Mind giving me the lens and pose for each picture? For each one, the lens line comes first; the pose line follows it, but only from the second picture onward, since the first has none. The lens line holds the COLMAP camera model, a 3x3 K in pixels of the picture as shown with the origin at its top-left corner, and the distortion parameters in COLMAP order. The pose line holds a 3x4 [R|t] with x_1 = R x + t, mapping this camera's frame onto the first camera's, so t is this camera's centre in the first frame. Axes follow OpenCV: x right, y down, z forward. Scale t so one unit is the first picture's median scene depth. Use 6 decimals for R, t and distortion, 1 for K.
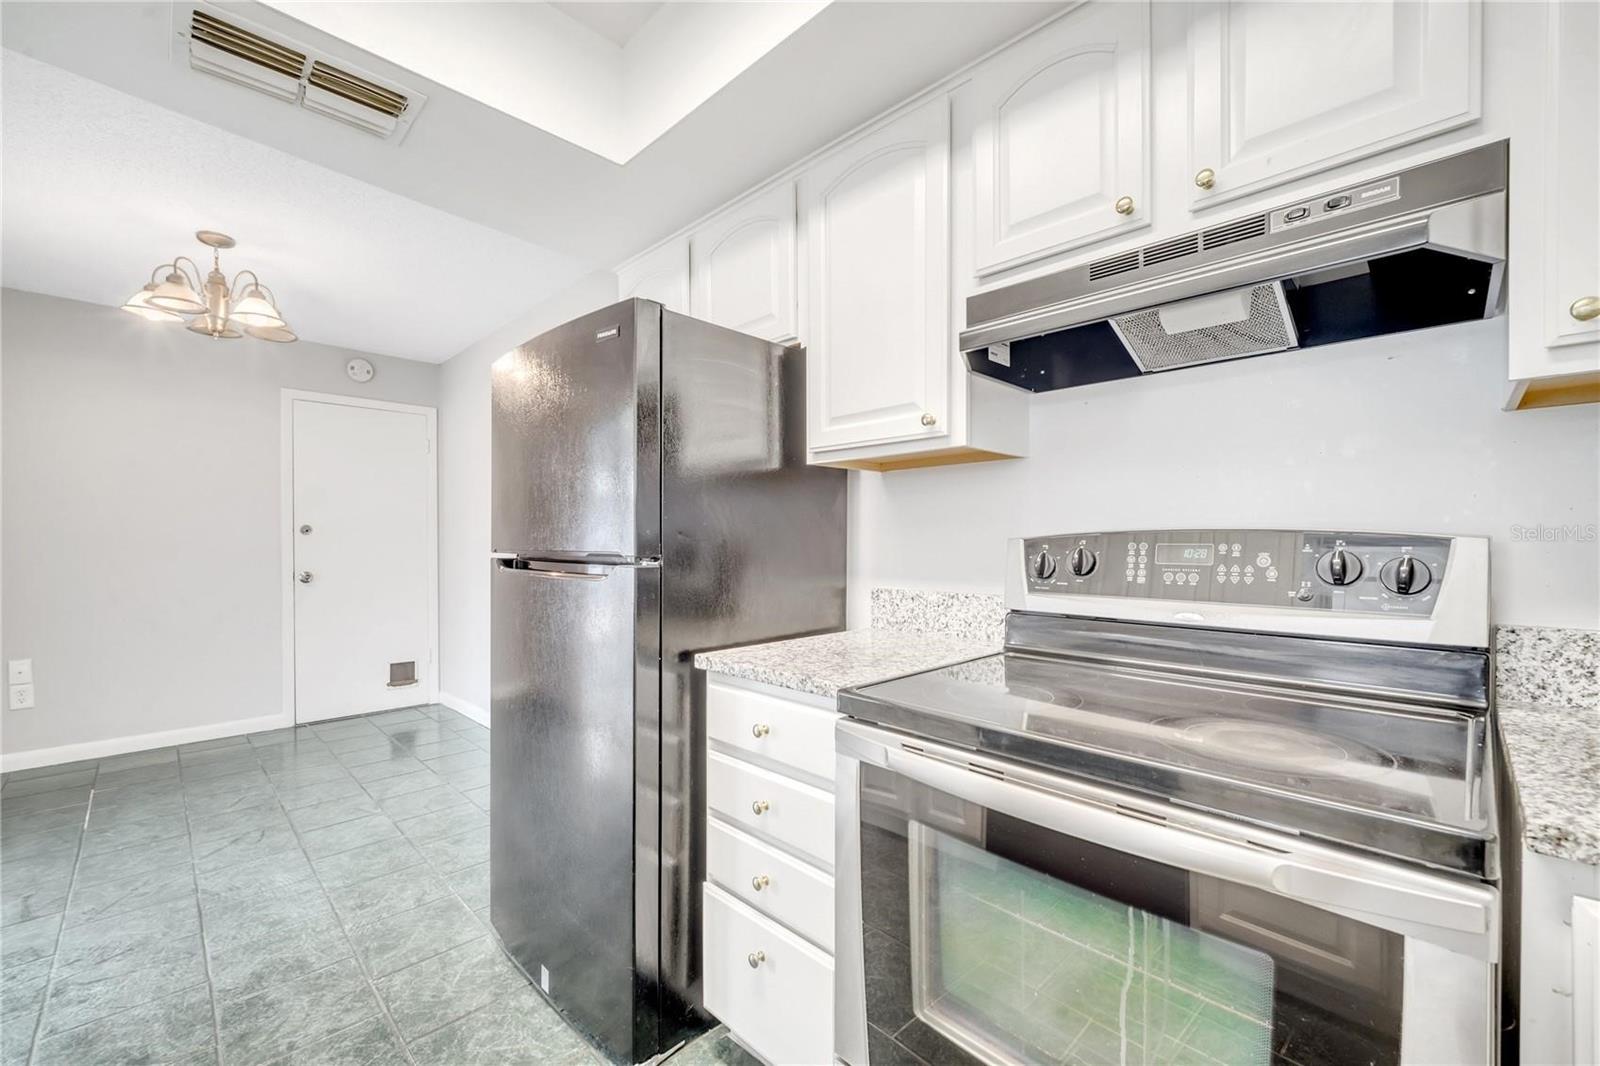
lens RADIAL K [[658.0, 0, 789.2], [0, 658.0, 546.7], [0, 0, 1]] dist [-0.000831, 0.000910]
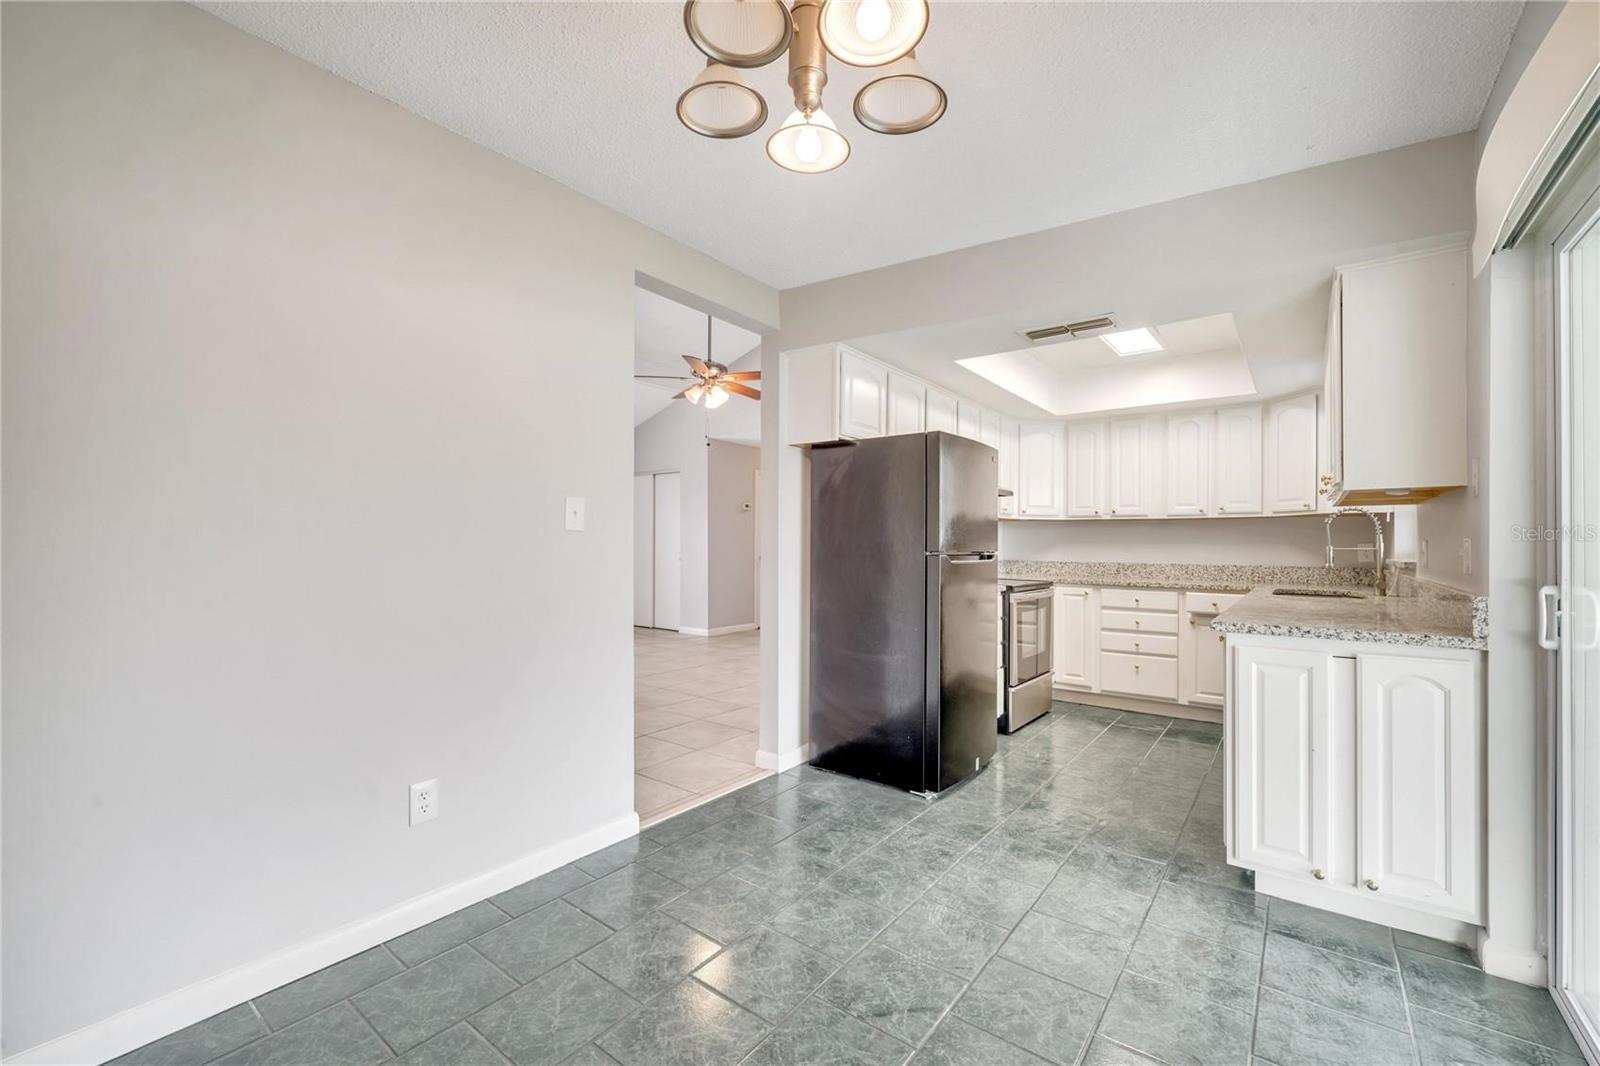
lens RADIAL K [[653.9, 0, 792.9], [0, 653.9, 538.4], [0, 0, 1]] dist [-0.003637, -0.000272]
pose [[-0.133283, 0.004328, 0.991069, -1.029565], [-0.000775, 0.999990, -0.004471, -0.008506], [-0.991078, -0.001364, -0.133278, 0.826495]]
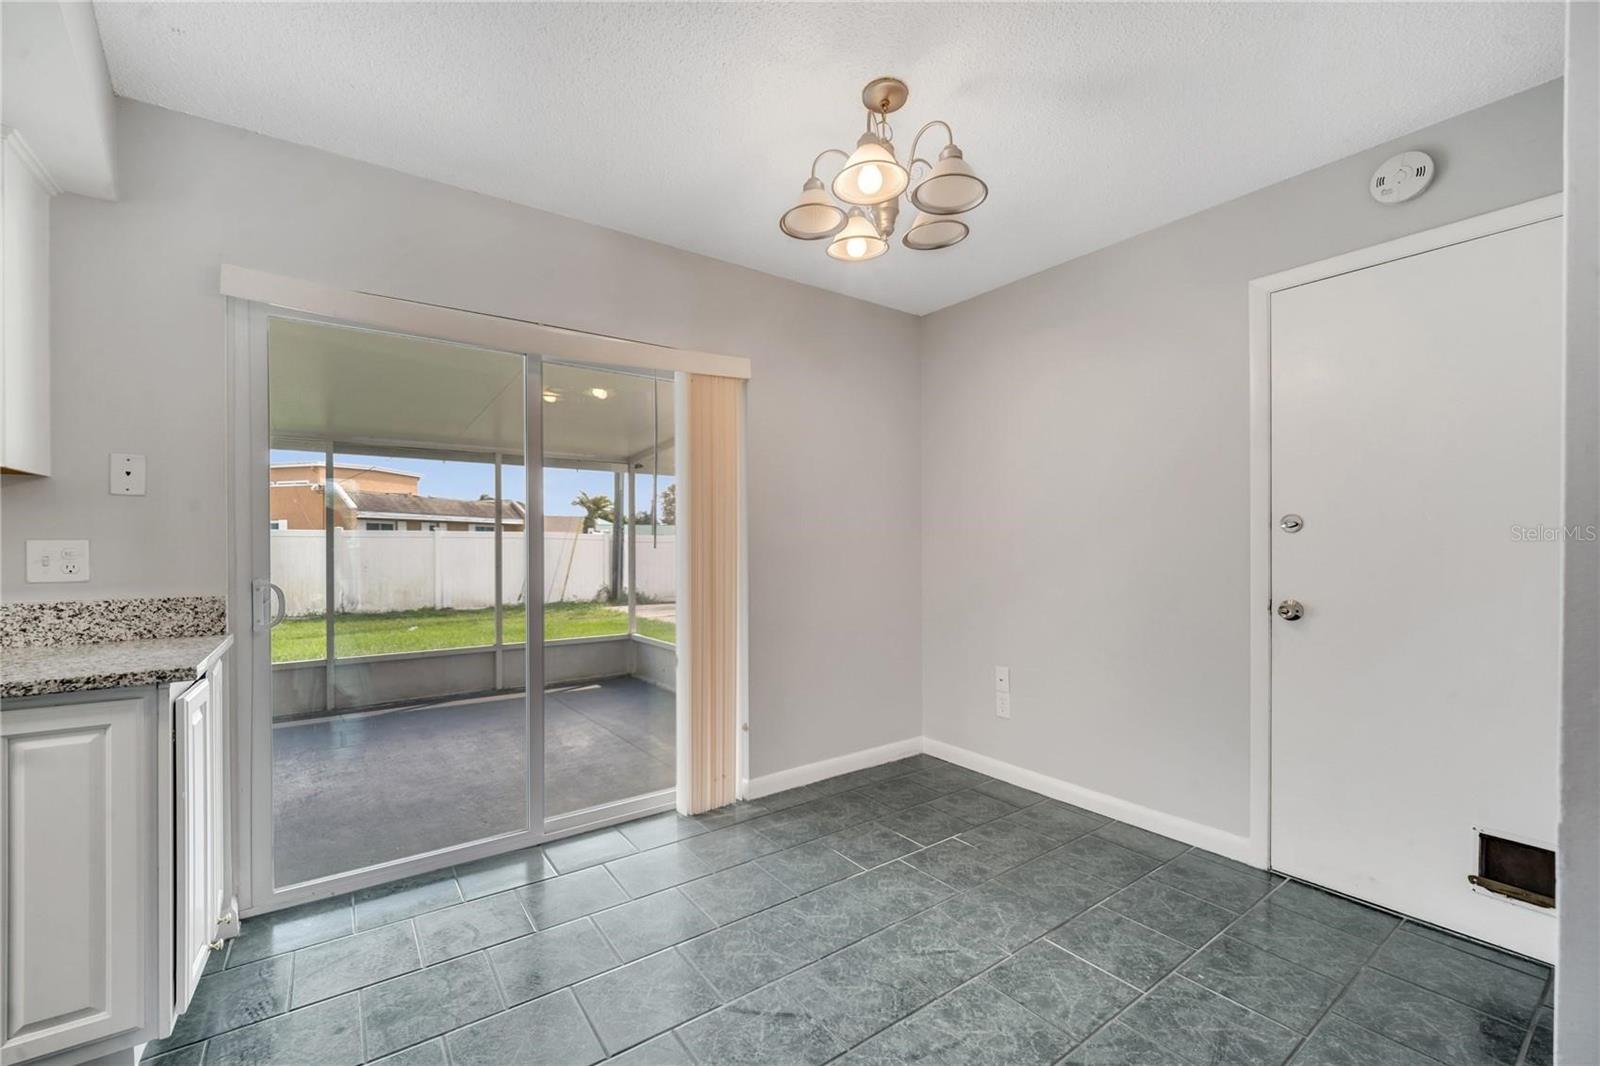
lens RADIAL K [[654.8, 0, 791.1], [0, 654.8, 544.7], [0, 0, 1]] dist [-0.002083, -0.000754]
pose [[-0.160567, 0.004133, -0.987016, -0.151181], [-0.002309, 0.999987, 0.004563, -0.011020], [0.987022, 0.003012, -0.160556, 0.780517]]
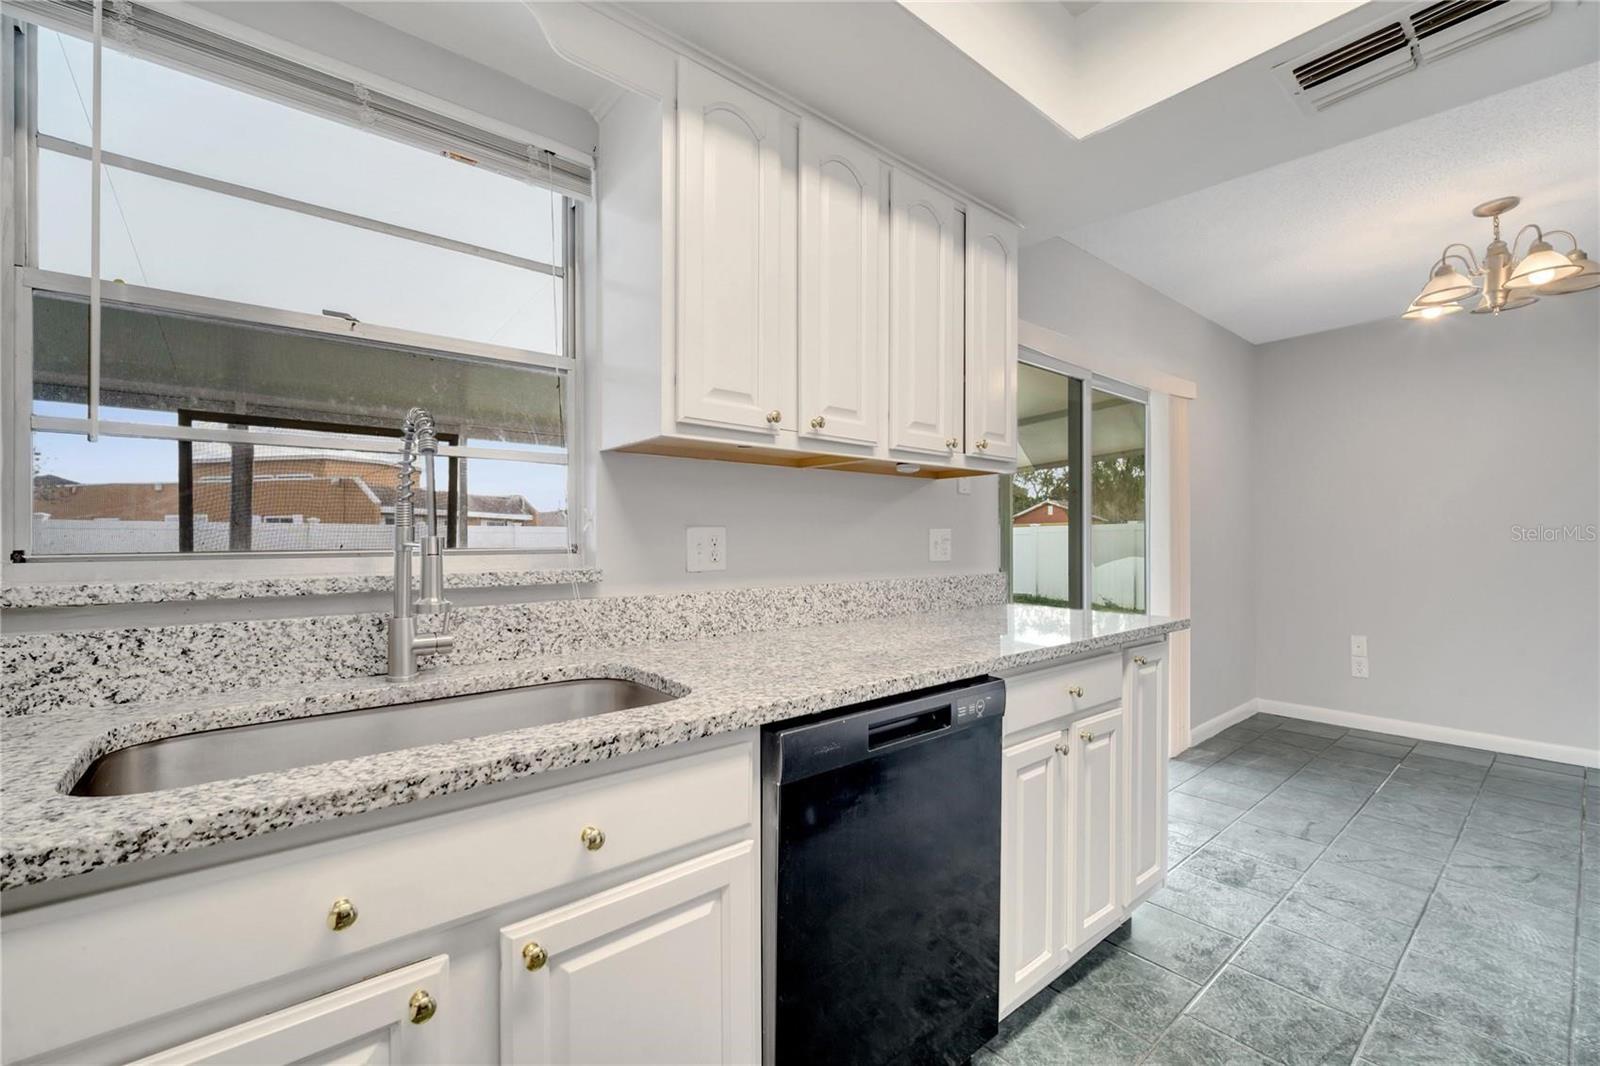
lens RADIAL K [[665.2, 0, 796.4], [0, 665.2, 538.3], [0, 0, 1]] dist [0.000007, 0.000346]
pose [[-0.080786, -0.000957, -0.996731, 0.102733], [-0.002469, 0.999997, -0.000760, -0.000783], [0.996728, 0.002400, -0.080789, 0.078536]]
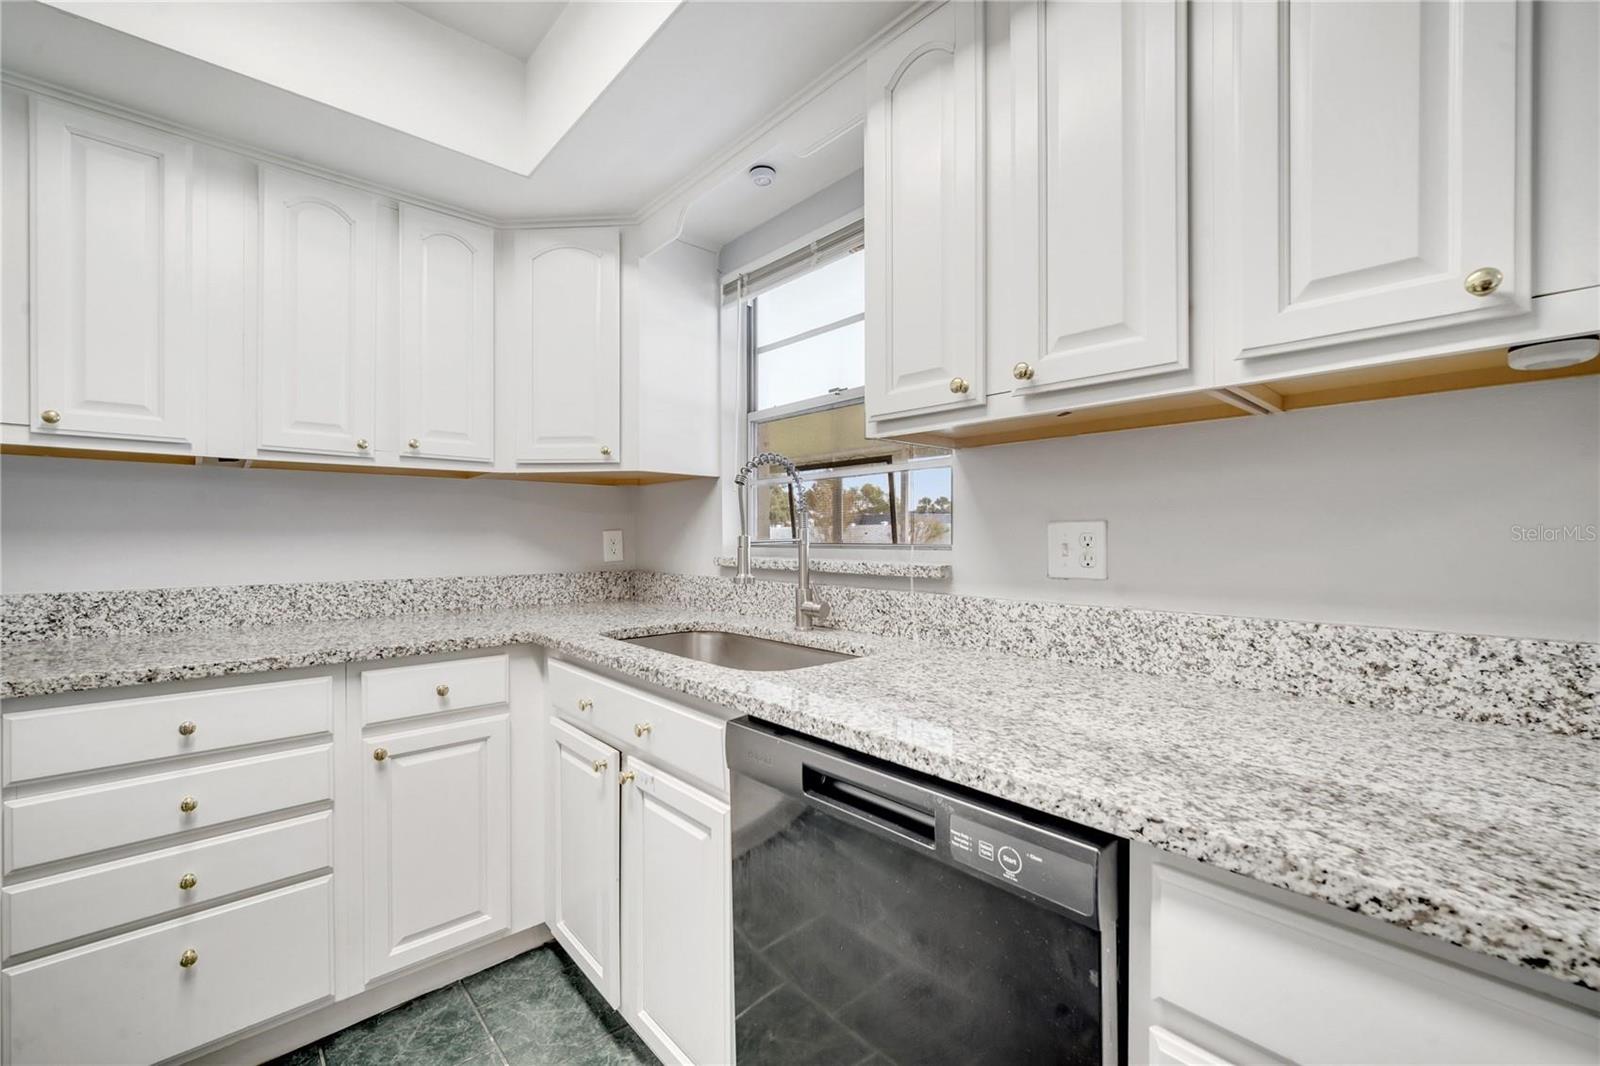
lens RADIAL K [[653.9, 0, 792.9], [0, 653.9, 538.4], [0, 0, 1]] dist [-0.003637, -0.000272]
pose [[-0.999033, 0.000519, 0.043956, -0.228736], [0.000905, 0.999961, 0.008765, -0.003254], [-0.043950, 0.008796, -0.998995, 0.349999]]
